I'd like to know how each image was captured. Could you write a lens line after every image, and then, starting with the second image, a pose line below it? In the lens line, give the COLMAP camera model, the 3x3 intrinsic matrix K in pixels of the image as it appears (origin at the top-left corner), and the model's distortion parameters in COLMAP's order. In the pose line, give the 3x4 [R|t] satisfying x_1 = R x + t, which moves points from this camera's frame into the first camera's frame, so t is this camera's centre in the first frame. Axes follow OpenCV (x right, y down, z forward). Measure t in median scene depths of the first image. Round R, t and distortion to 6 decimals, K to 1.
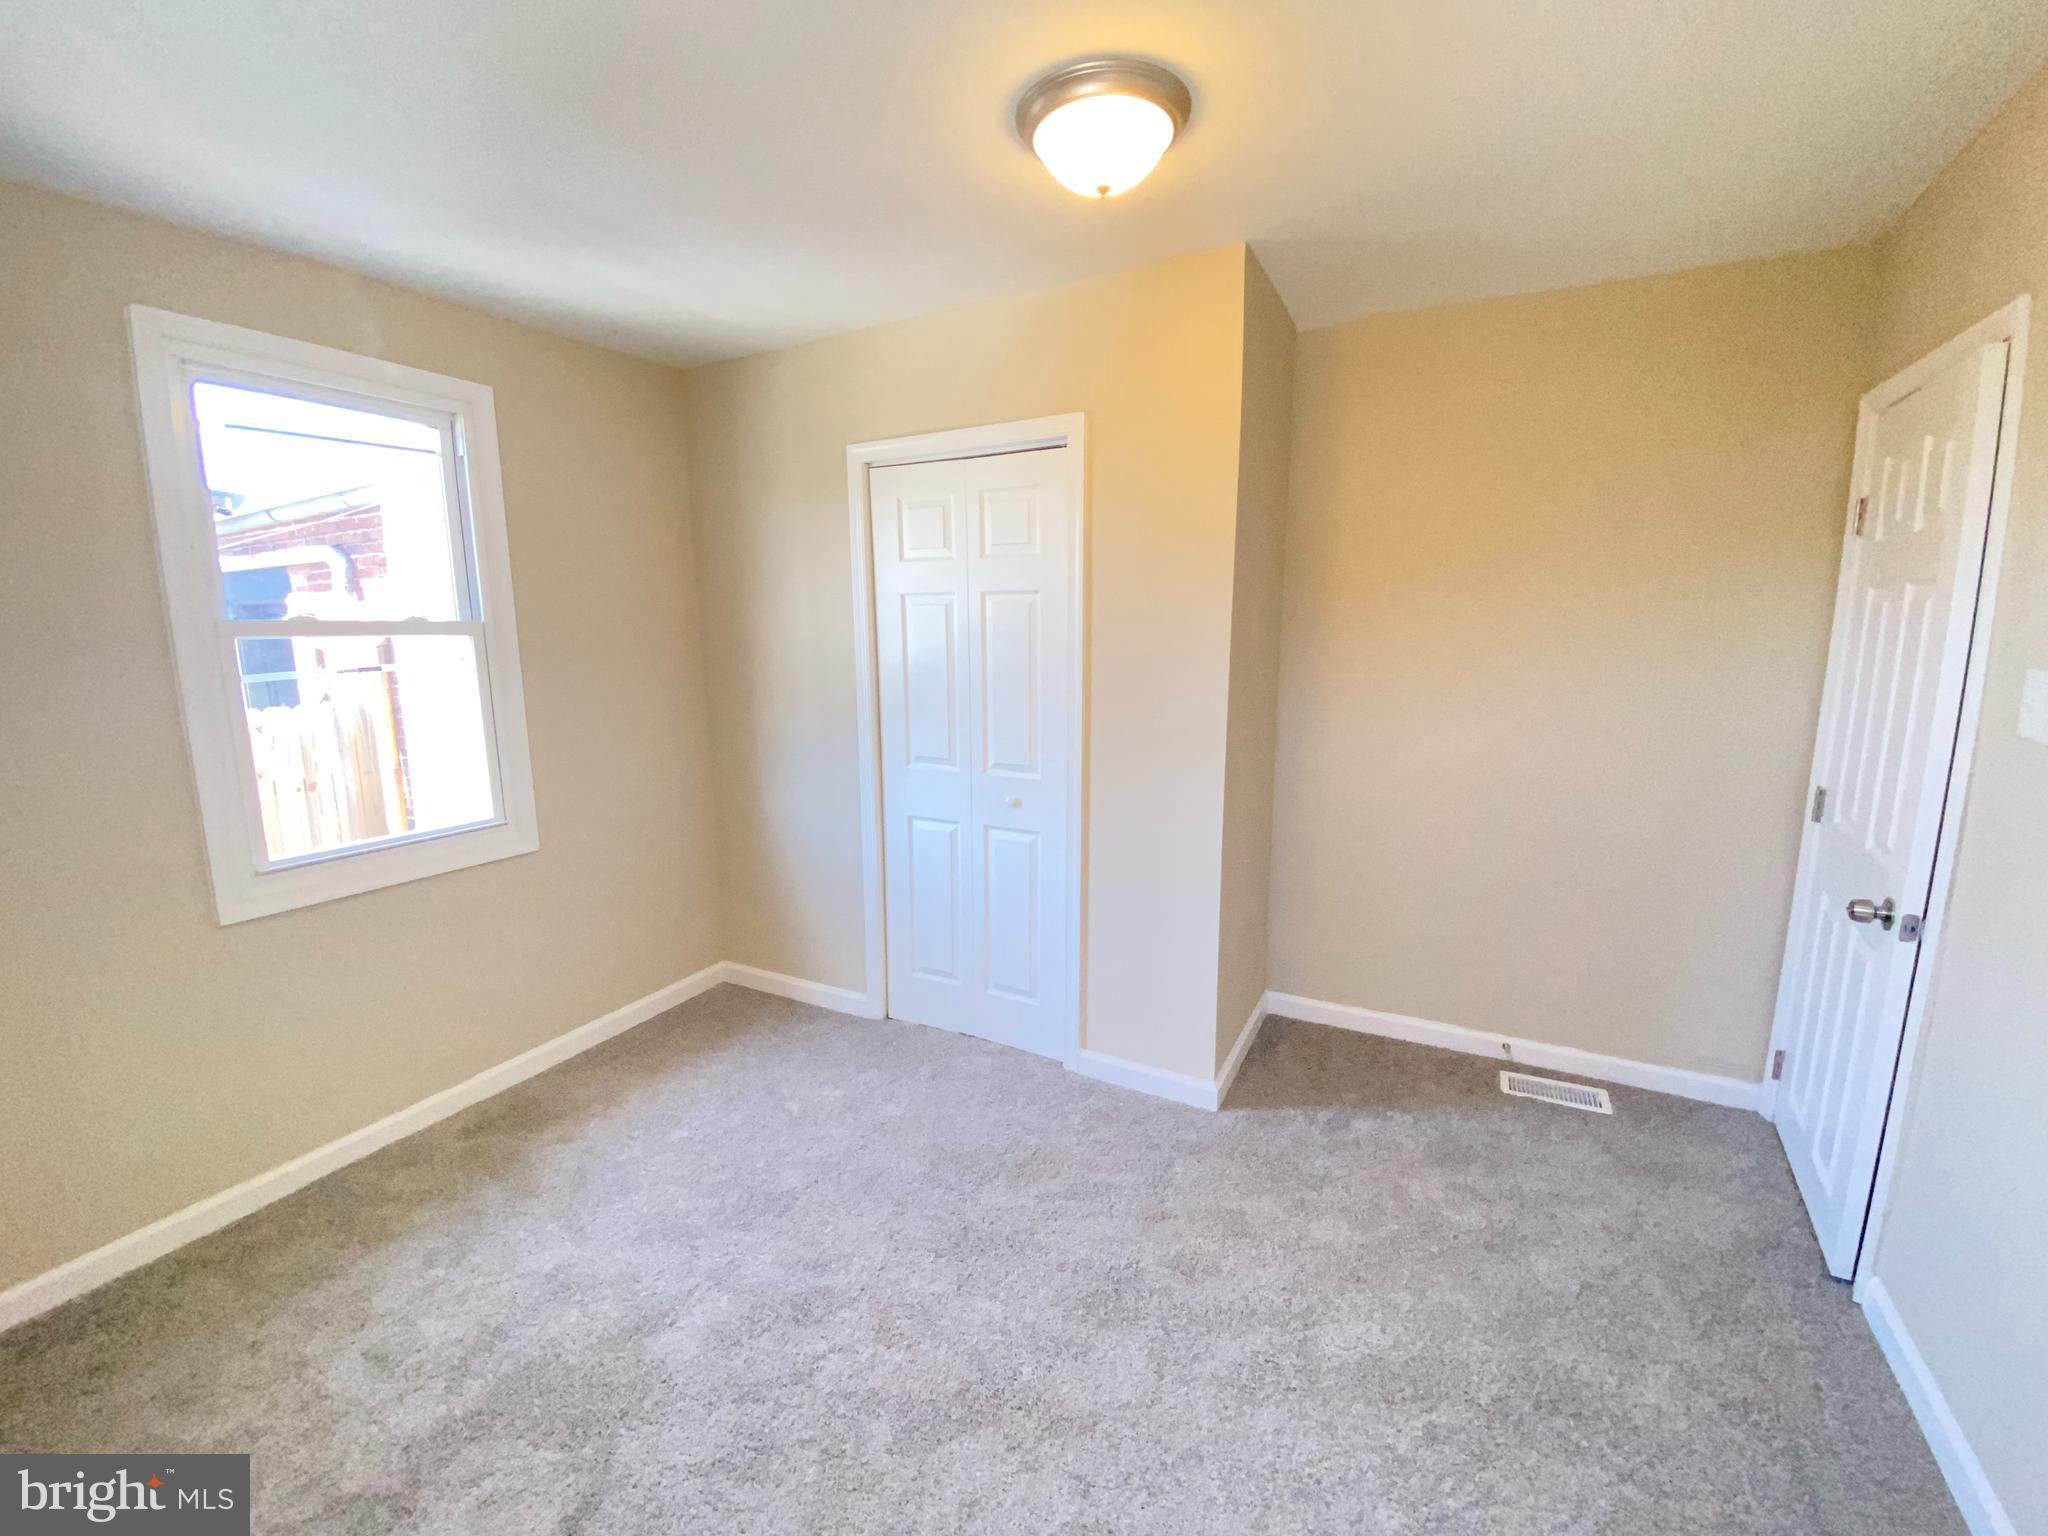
lens RADIAL K [[826.5, 0, 1028.3], [0, 826.5, 762.6], [0, 0, 1]] dist [0.008274, -0.014705]
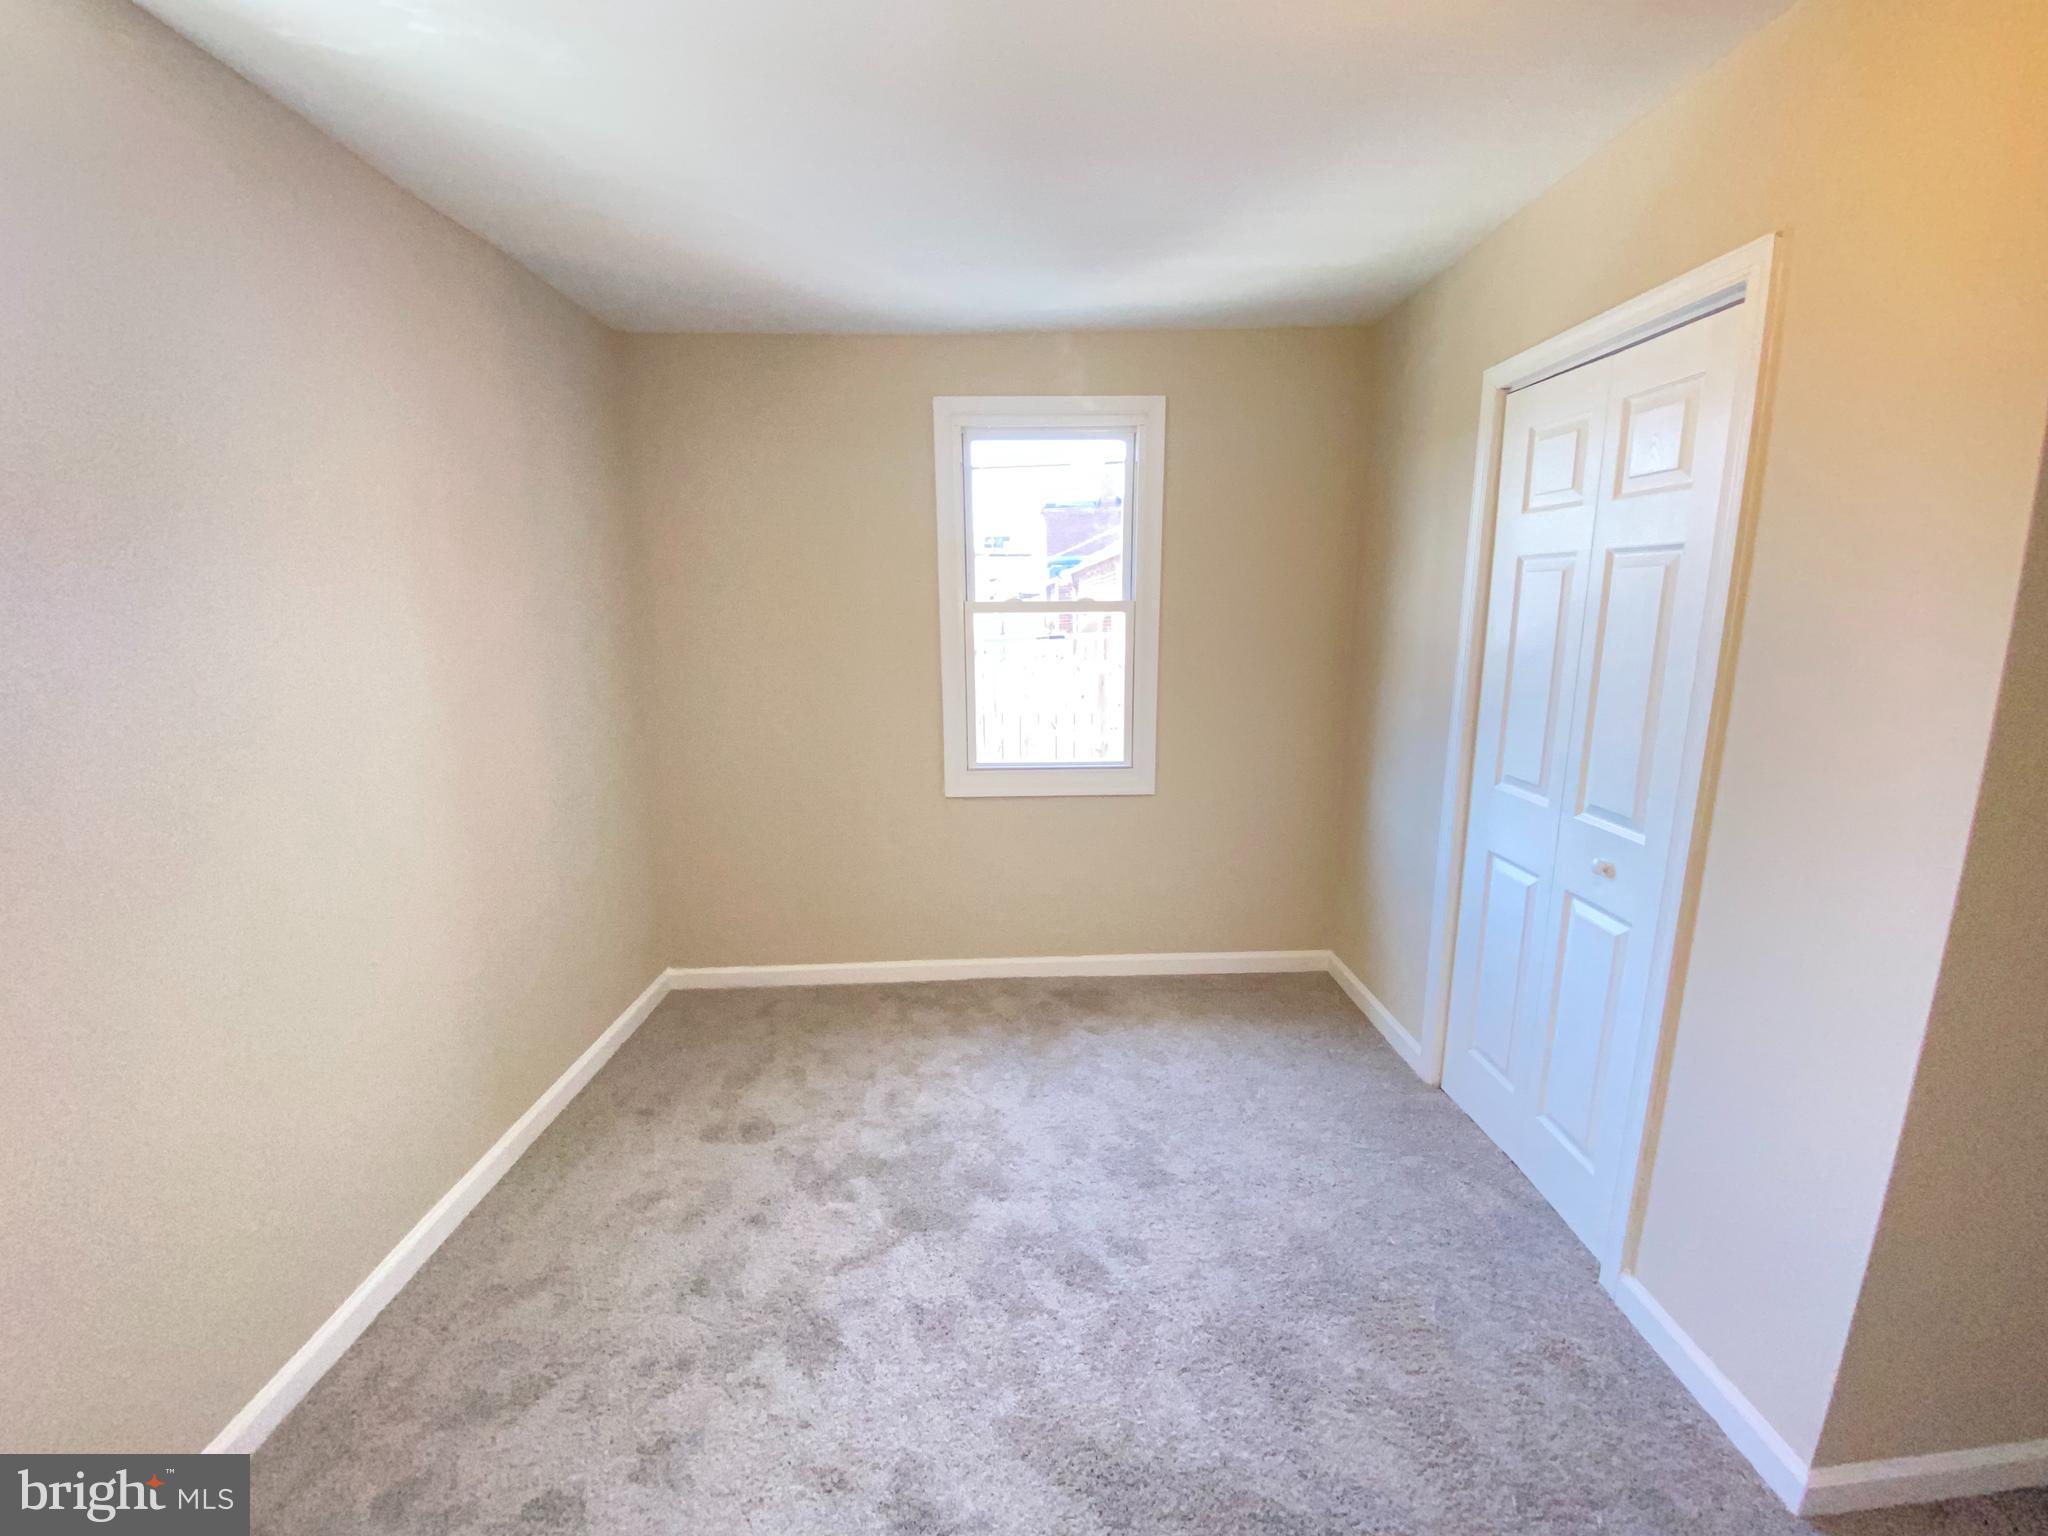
lens RADIAL K [[826.5, 0, 1013.7], [0, 826.5, 761.4], [0, 0, 1]] dist [0.008274, -0.014705]
pose [[0.474299, 0.167213, -0.864338, 0.350983], [-0.128761, 0.984415, 0.119786, -0.060371], [0.870897, 0.054479, 0.488437, 0.277793]]
